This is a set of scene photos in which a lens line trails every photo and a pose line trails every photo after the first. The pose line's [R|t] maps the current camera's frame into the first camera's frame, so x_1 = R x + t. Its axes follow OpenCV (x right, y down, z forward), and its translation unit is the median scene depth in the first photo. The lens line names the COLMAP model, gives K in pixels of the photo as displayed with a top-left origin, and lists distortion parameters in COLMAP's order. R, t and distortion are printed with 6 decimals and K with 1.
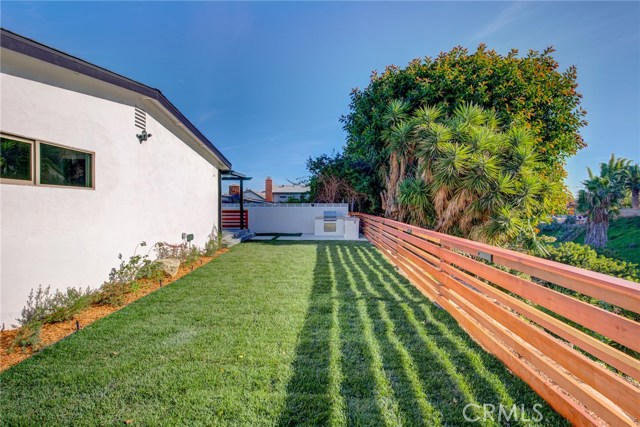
lens RADIAL K [[290.8, 0, 315.0], [0, 290.8, 209.5], [0, 0, 1]] dist [-0.005661, 0.003175]
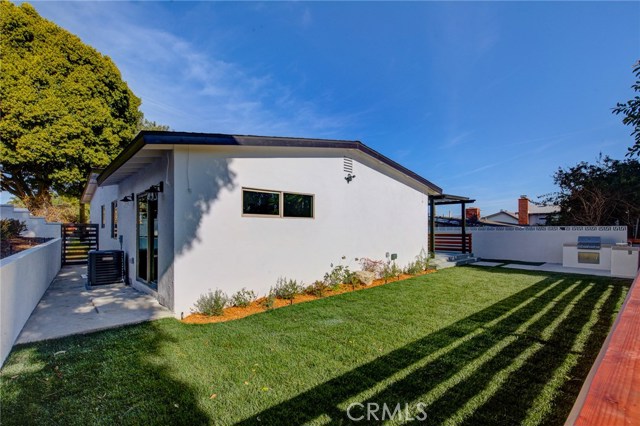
lens RADIAL K [[290.8, 0, 335.6], [0, 290.8, 230.4], [0, 0, 1]] dist [-0.005661, 0.003175]
pose [[0.716639, 0.002105, -0.697441, 0.305252], [-0.008379, 0.999949, -0.005592, -0.000871], [0.697394, 0.009851, 0.716620, -0.008212]]
